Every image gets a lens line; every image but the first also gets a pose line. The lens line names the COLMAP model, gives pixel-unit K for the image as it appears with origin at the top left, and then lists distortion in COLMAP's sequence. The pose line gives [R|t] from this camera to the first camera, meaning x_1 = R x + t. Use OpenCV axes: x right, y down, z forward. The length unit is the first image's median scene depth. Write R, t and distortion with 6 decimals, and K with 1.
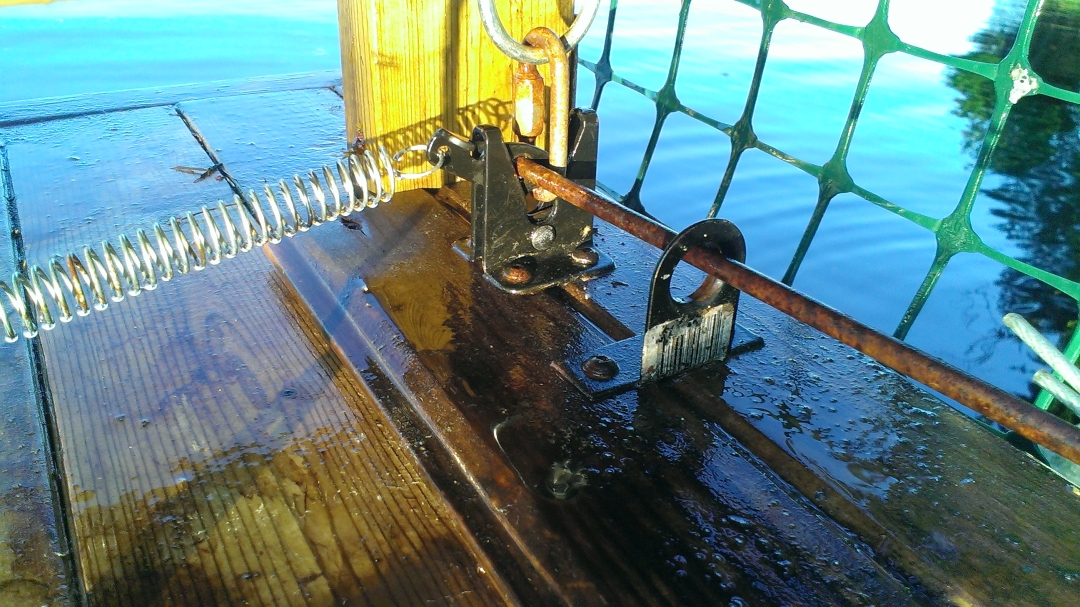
lens RADIAL K [[873.8, 0, 533.7], [0, 873.8, 296.6], [0, 0, 1]] dist [0.097720, -0.166116]
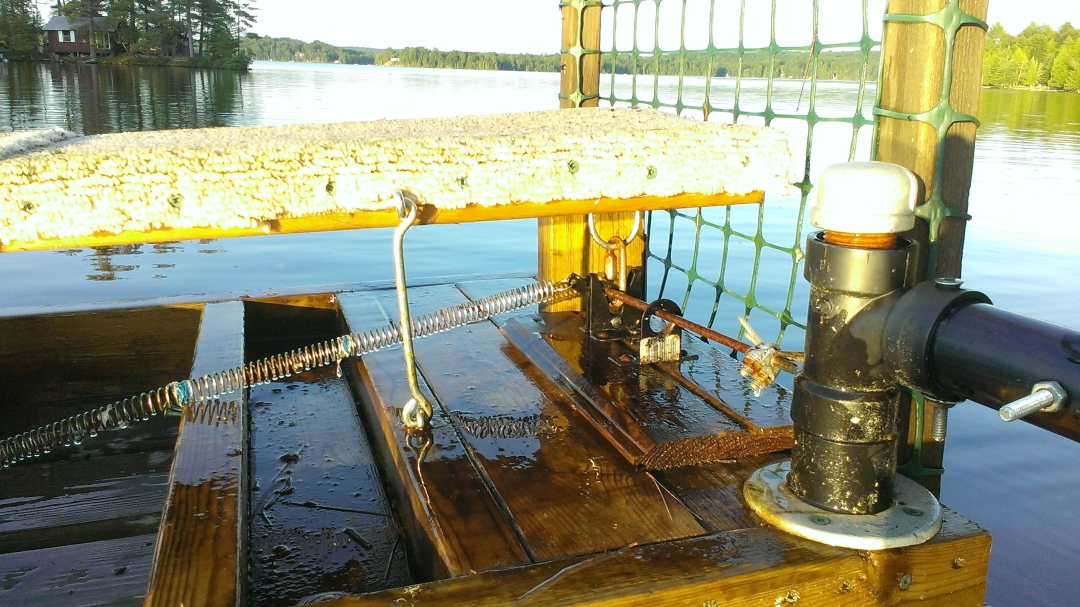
lens RADIAL K [[873.8, 0, 533.7], [0, 873.8, 296.6], [0, 0, 1]] dist [0.097720, -0.166116]
pose [[0.975047, 0.007212, -0.221882, 0.370288], [-0.065549, 0.964263, -0.256712, 0.570864], [0.212101, 0.264850, 0.940674, -1.493868]]
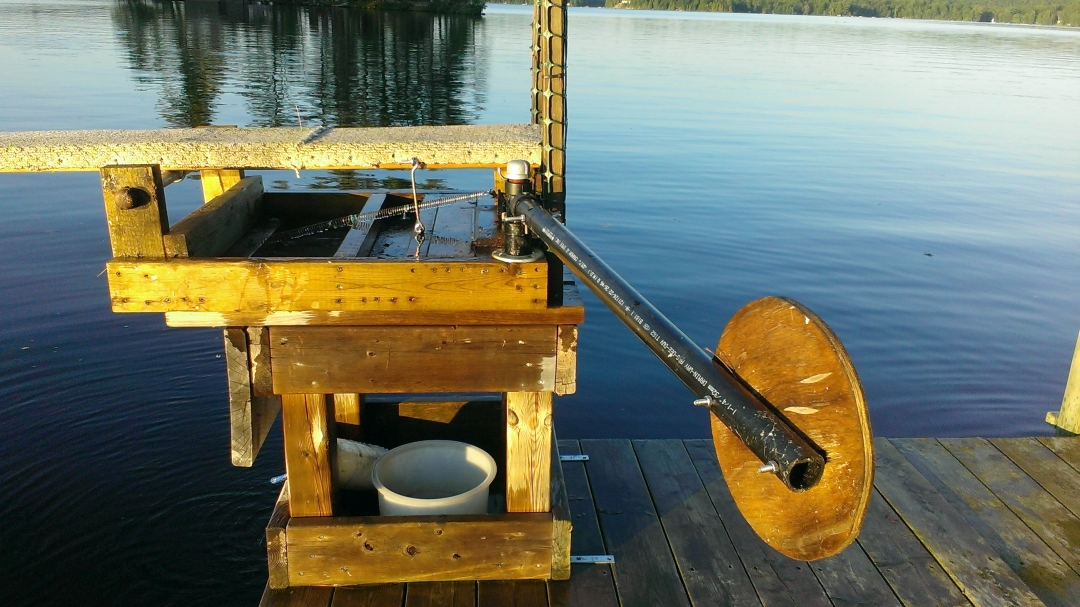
lens RADIAL K [[872.8, 0, 536.2], [0, 872.8, 290.3], [0, 0, 1]] dist [0.145417, -0.206723]
pose [[0.893197, 0.096054, -0.439287, 3.541544], [-0.190931, 0.965495, -0.177102, 1.842768], [0.407118, 0.242060, 0.880717, -5.054036]]
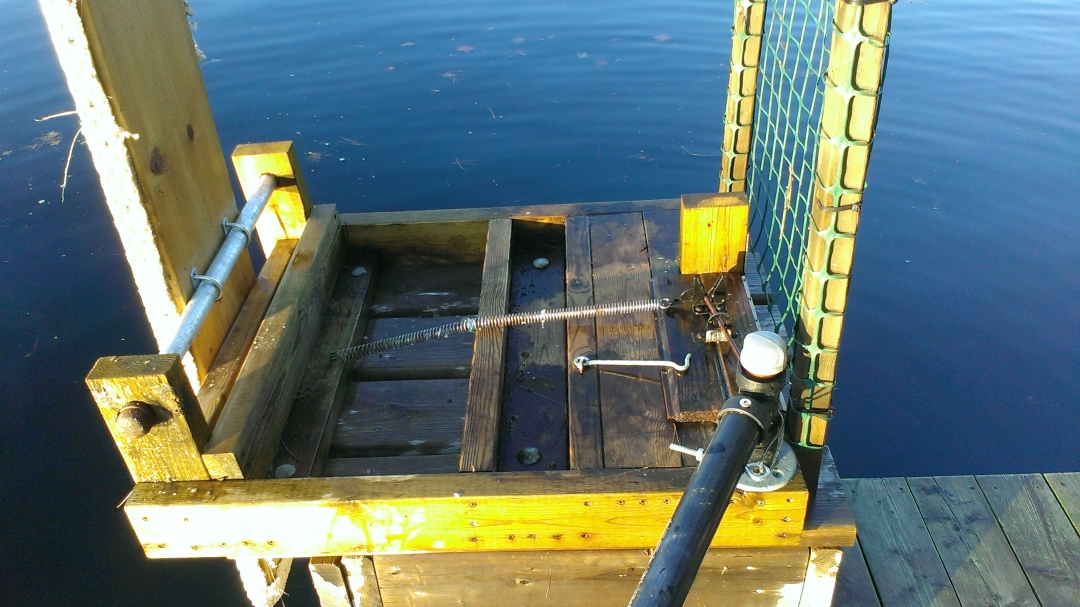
lens RADIAL K [[872.8, 0, 536.2], [0, 872.8, 290.3], [0, 0, 1]] dist [0.145417, -0.206723]
pose [[0.852634, 0.217471, -0.475102, 1.470404], [-0.165565, 0.974863, 0.149099, -0.695677], [0.495584, -0.048467, 0.867207, -3.420410]]
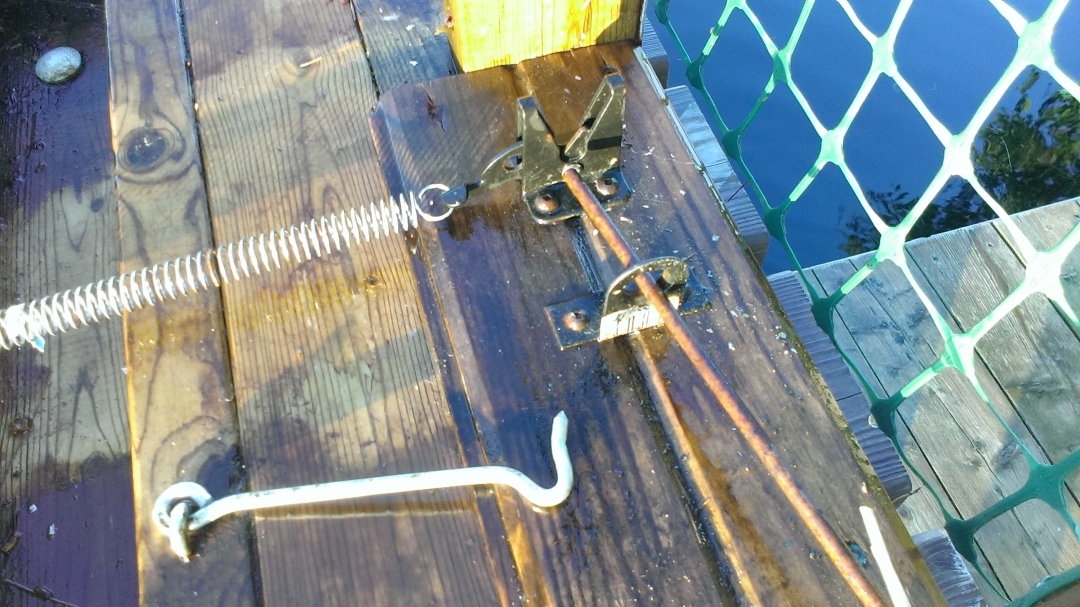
lens RADIAL K [[873.8, 0, 533.7], [0, 873.8, 296.6], [0, 0, 1]] dist [0.097720, -0.166116]
pose [[0.973883, 0.163219, -0.157835, 0.217713], [-0.072805, 0.882931, 0.463823, -0.578847], [0.215062, -0.440218, 0.871755, -0.208828]]
